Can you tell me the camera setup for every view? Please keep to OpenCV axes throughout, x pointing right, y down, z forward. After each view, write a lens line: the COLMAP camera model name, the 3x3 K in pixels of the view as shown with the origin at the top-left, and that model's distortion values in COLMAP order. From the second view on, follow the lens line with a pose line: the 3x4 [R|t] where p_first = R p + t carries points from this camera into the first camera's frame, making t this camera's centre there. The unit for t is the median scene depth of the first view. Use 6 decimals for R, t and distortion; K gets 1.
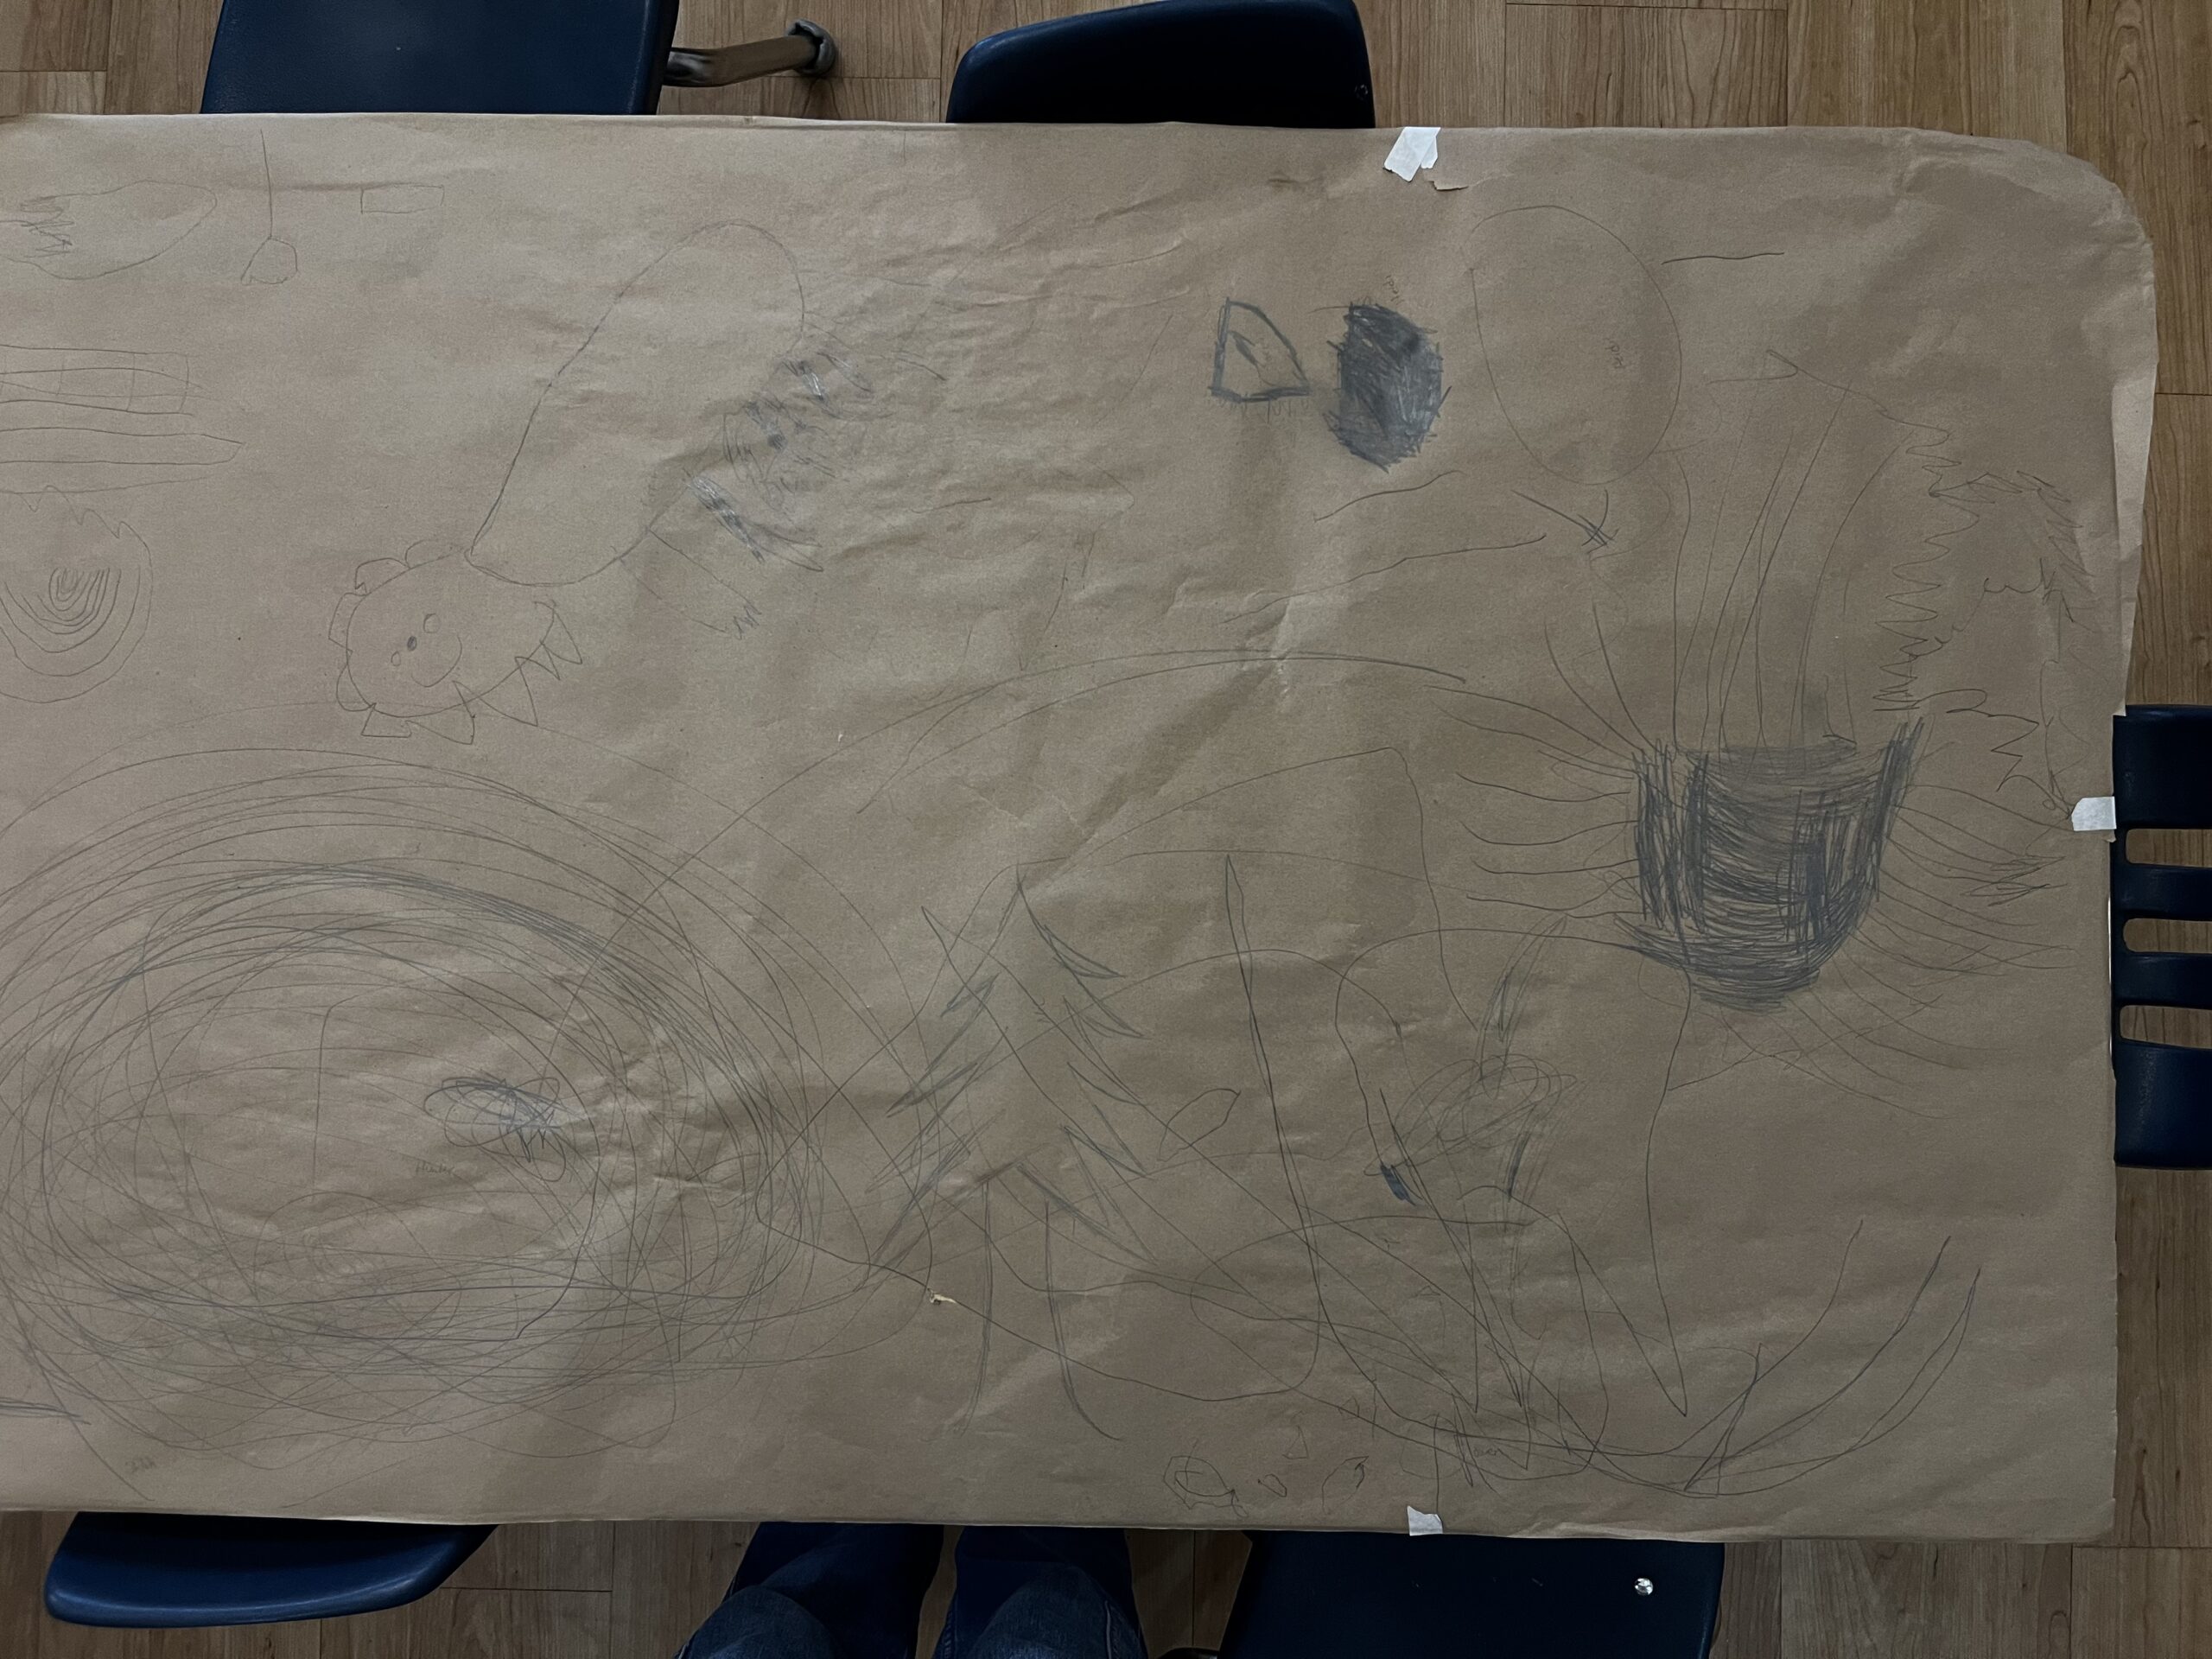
lens RADIAL K [[1681.6, 0, 1108.7], [0, 1681.6, 834.4], [0, 0, 1]] dist [0.061840, -0.081221]
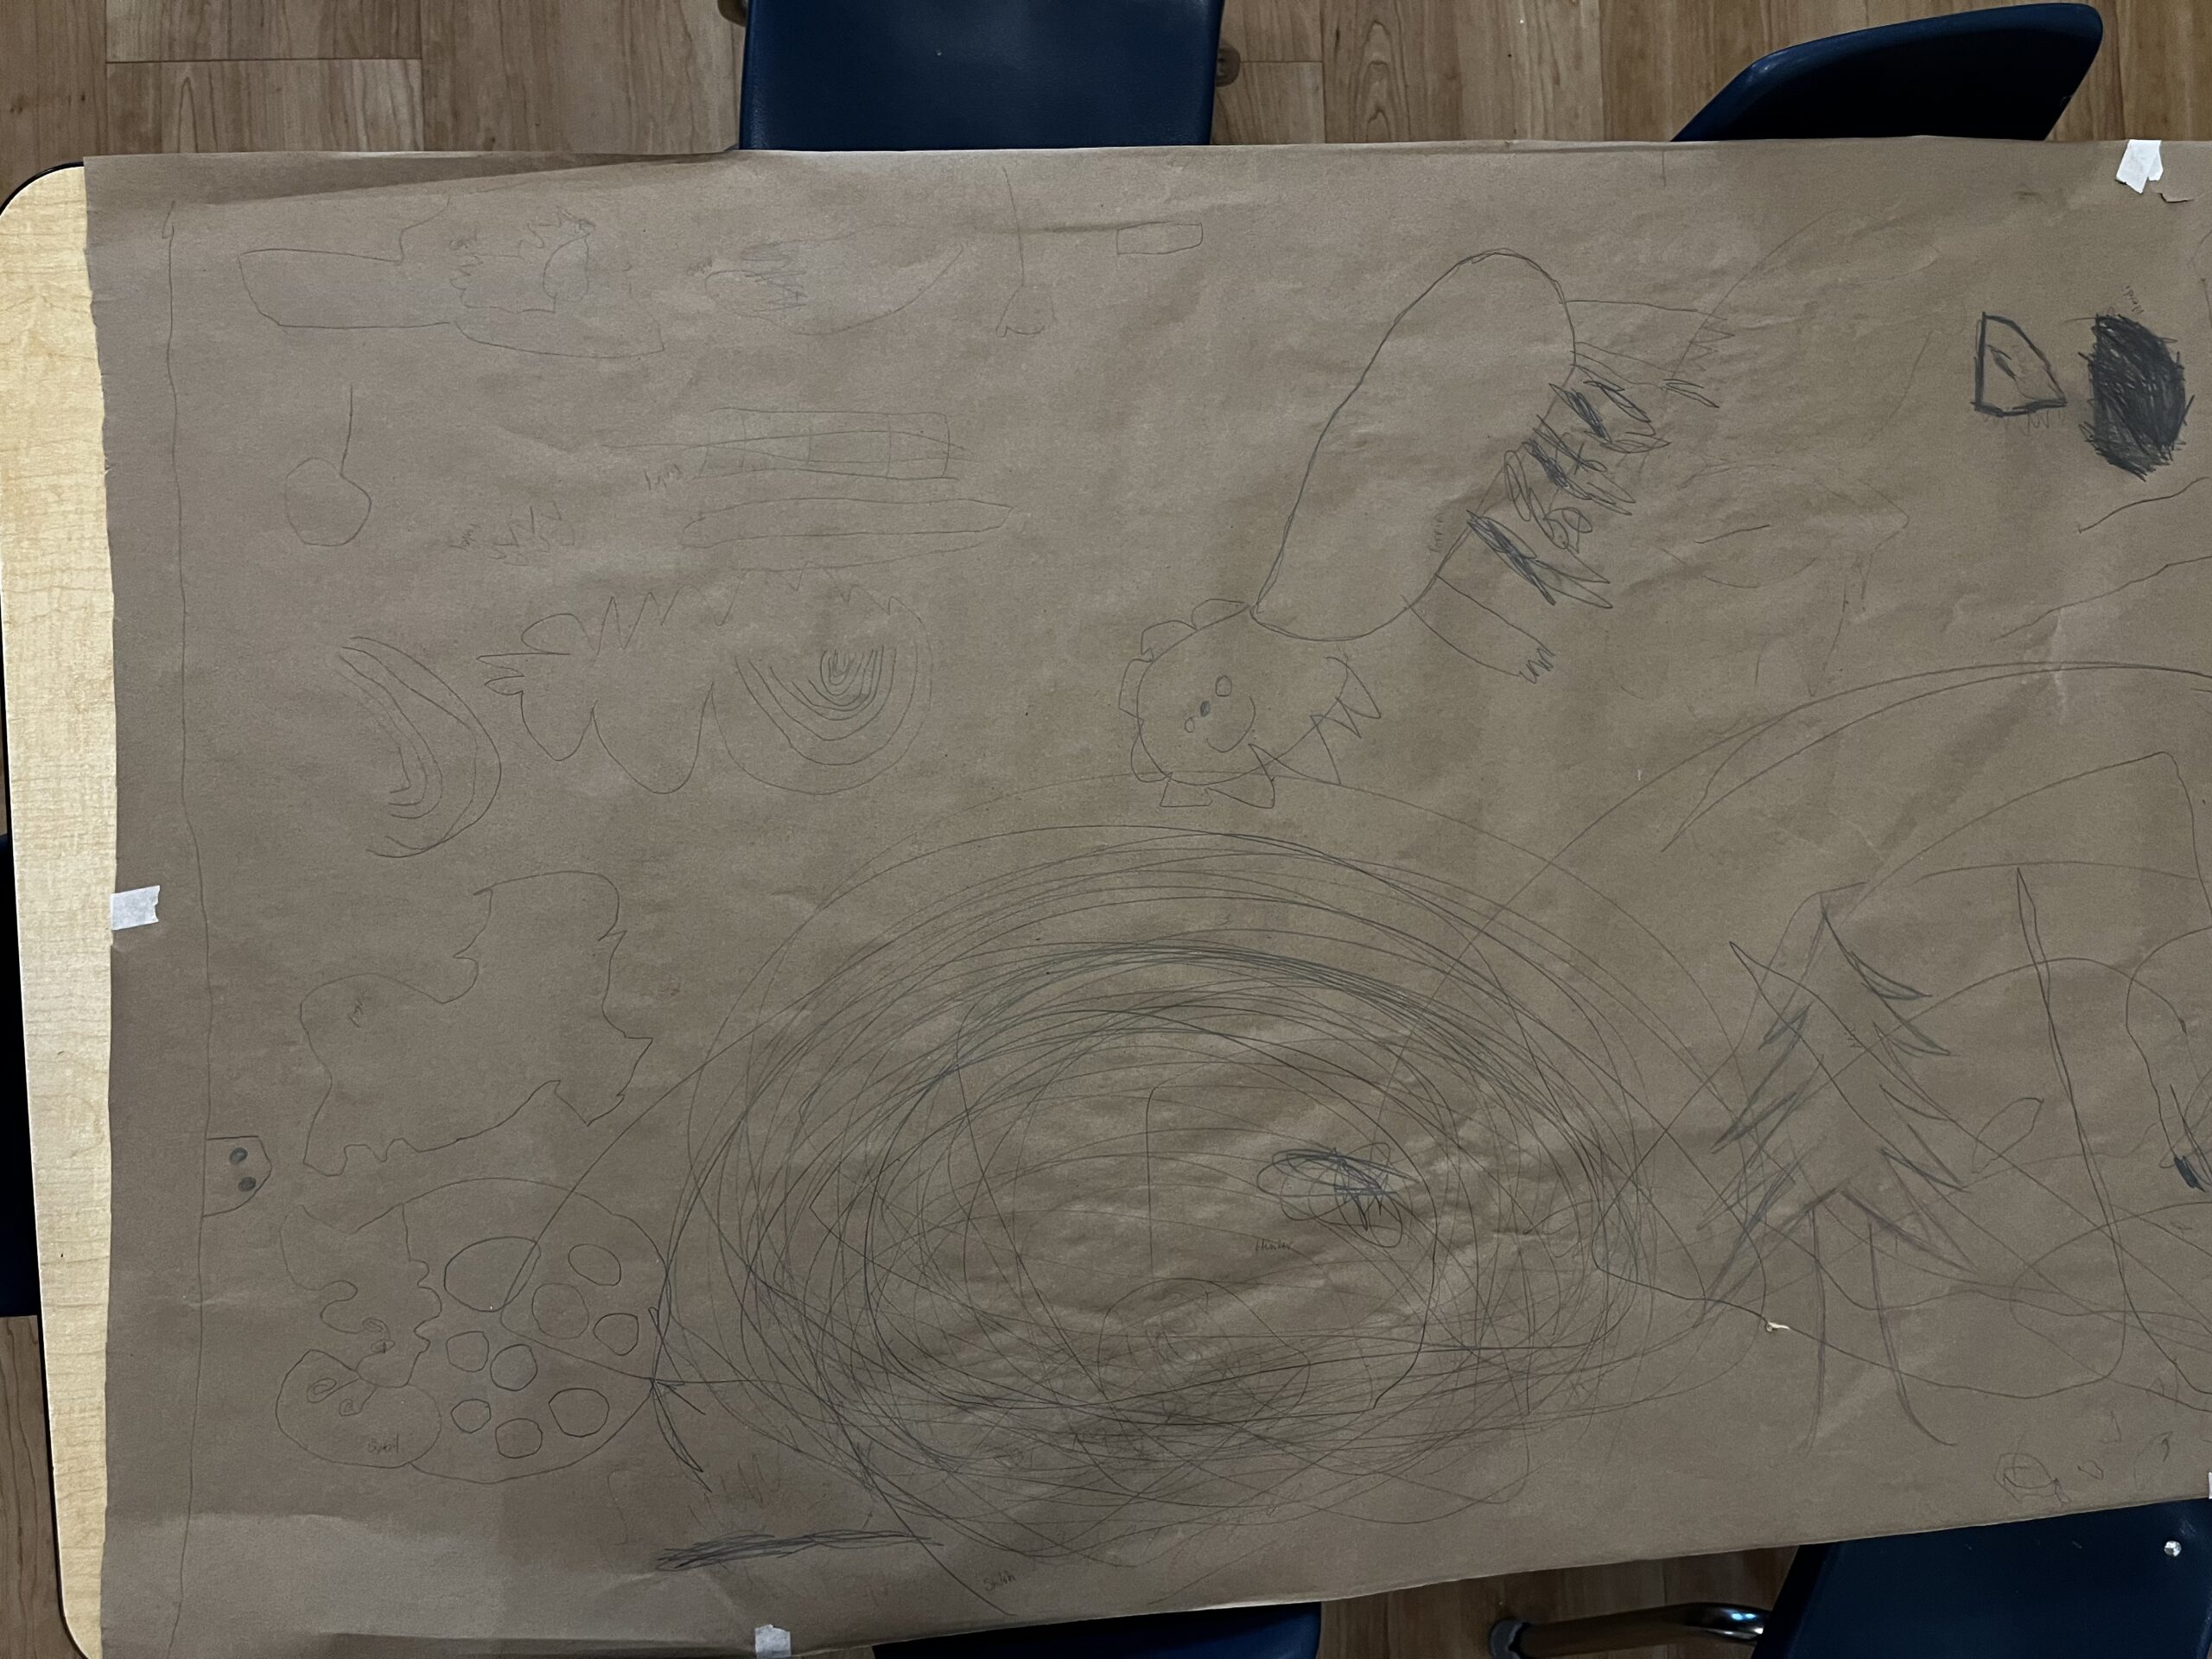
lens RADIAL K [[1681.6, 0, 1089.7], [0, 1681.6, 826.5], [0, 0, 1]] dist [0.061840, -0.081221]
pose [[0.990064, -0.067803, 0.123191, -0.602266], [0.062710, 0.997027, 0.044763, -0.092865], [-0.125860, -0.036593, 0.991373, 0.057666]]
